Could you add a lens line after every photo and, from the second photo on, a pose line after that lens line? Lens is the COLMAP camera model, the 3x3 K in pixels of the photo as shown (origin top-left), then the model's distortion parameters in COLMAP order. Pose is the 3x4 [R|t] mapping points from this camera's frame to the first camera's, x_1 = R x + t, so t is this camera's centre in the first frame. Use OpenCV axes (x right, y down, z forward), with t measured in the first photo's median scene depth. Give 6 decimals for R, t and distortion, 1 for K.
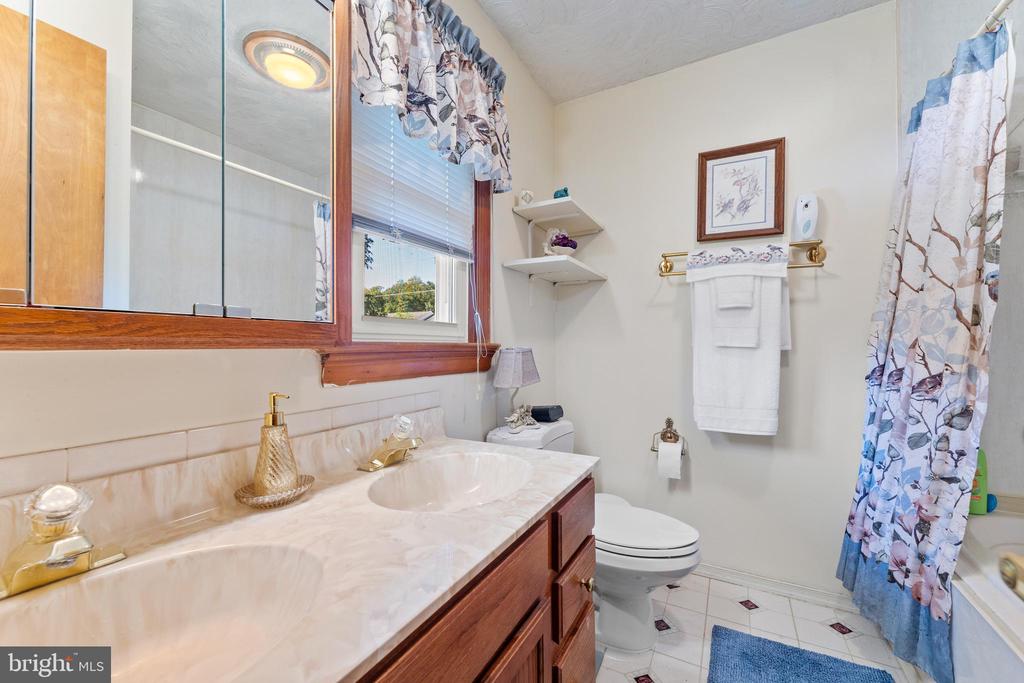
lens RADIAL K [[414.1, 0, 514.7], [0, 414.1, 342.1], [0, 0, 1]] dist [0.001059, -0.000178]
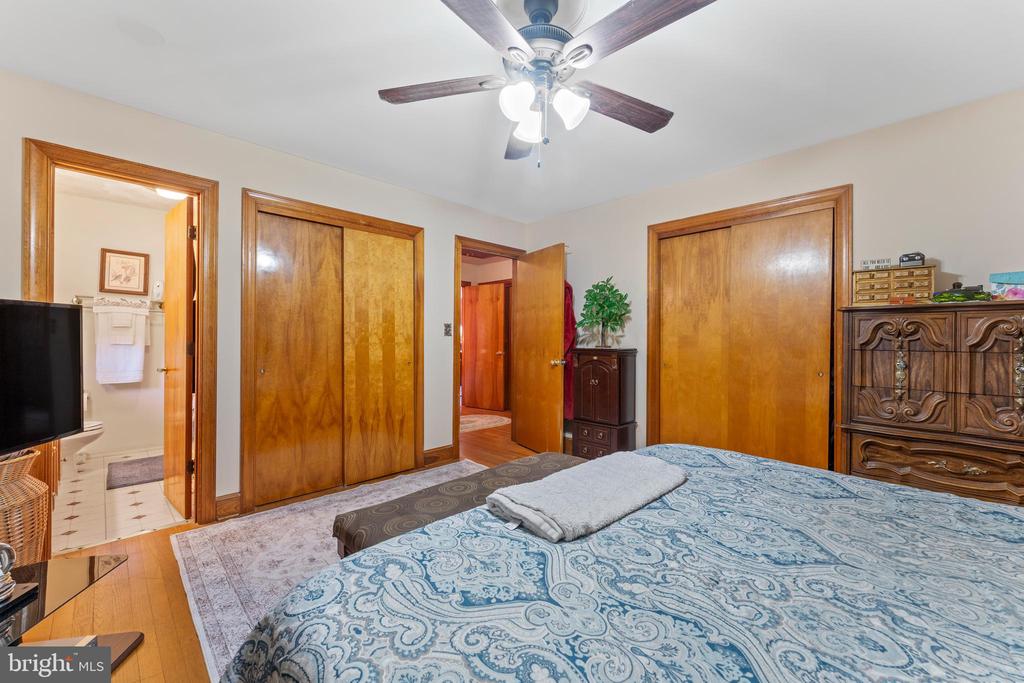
lens RADIAL K [[414.1, 0, 514.6], [0, 414.1, 339.4], [0, 0, 1]] dist [0.001059, -0.000178]
pose [[0.292195, 0.009695, 0.956310, -0.957681], [-0.016975, 0.999844, -0.004949, -0.039189], [-0.956208, -0.014787, 0.292314, -1.629542]]
